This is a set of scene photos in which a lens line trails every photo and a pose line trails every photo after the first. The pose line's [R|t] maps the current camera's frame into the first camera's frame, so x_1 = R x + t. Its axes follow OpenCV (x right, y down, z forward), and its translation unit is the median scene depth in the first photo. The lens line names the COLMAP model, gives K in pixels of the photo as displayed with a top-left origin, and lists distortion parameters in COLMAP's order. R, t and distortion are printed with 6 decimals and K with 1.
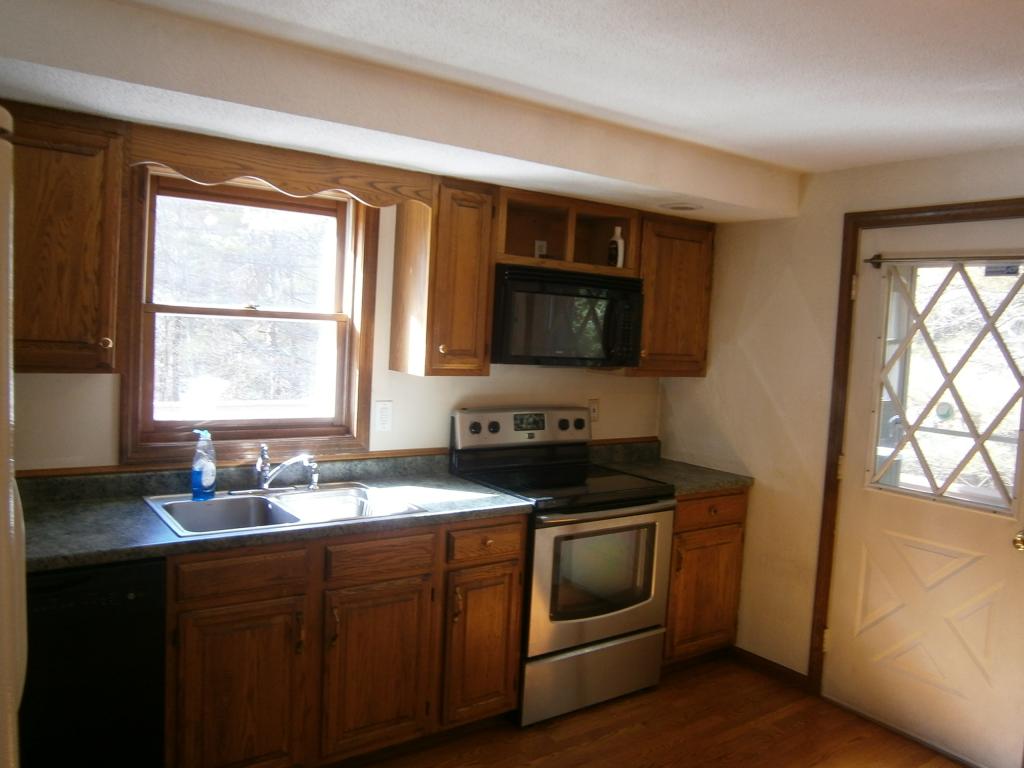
lens RADIAL K [[810.5, 0, 512.0], [0, 810.5, 384.0], [0, 0, 1]] dist [-0.038651, 0.010306]
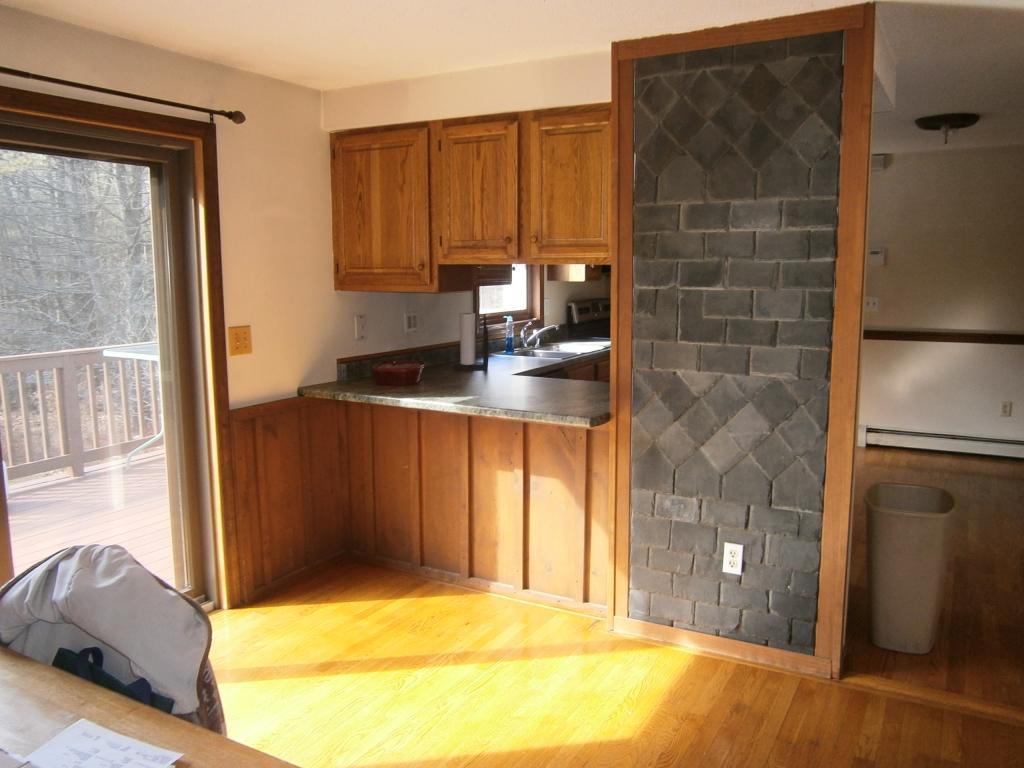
lens RADIAL K [[810.5, 0, 512.0], [0, 810.5, 384.0], [0, 0, 1]] dist [-0.038651, 0.010306]
pose [[0.904546, -0.123577, 0.408076, -1.049976], [0.089682, 0.990810, 0.101256, 0.021671], [-0.416839, -0.054994, 0.907315, -0.644717]]
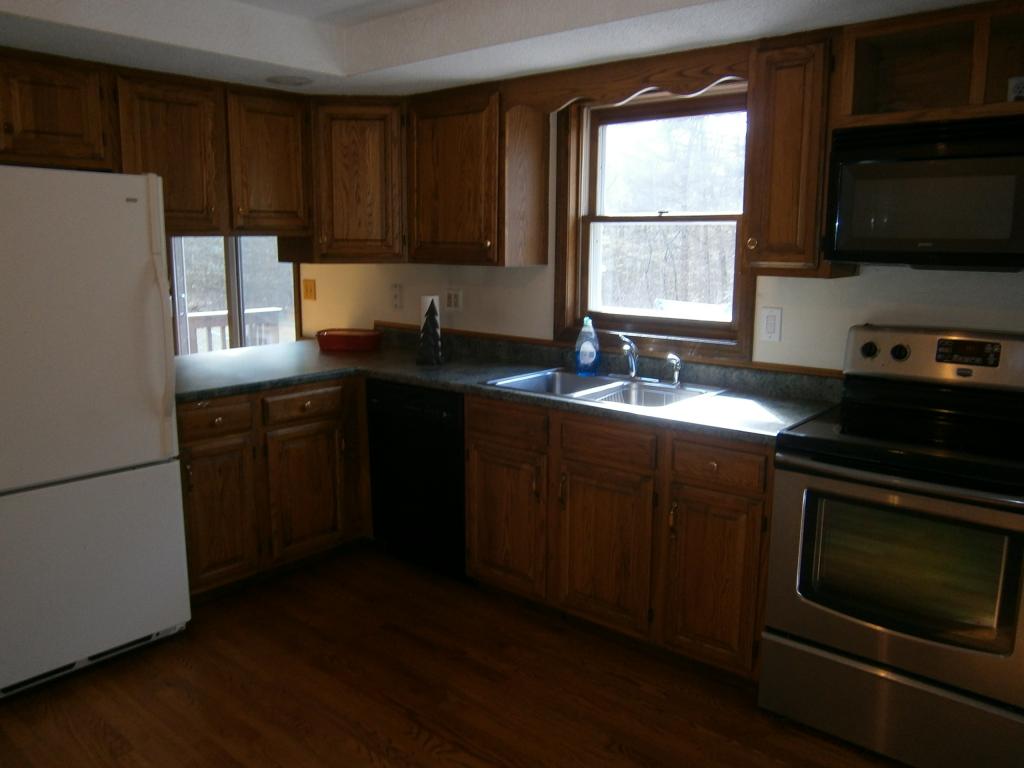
lens RADIAL K [[810.5, 0, 512.0], [0, 810.5, 384.0], [0, 0, 1]] dist [-0.038651, 0.010306]
pose [[0.239615, 0.116387, -0.963866, 0.689296], [-0.068394, 0.992346, 0.102823, 0.034305], [0.968456, 0.041284, 0.245741, 0.532979]]
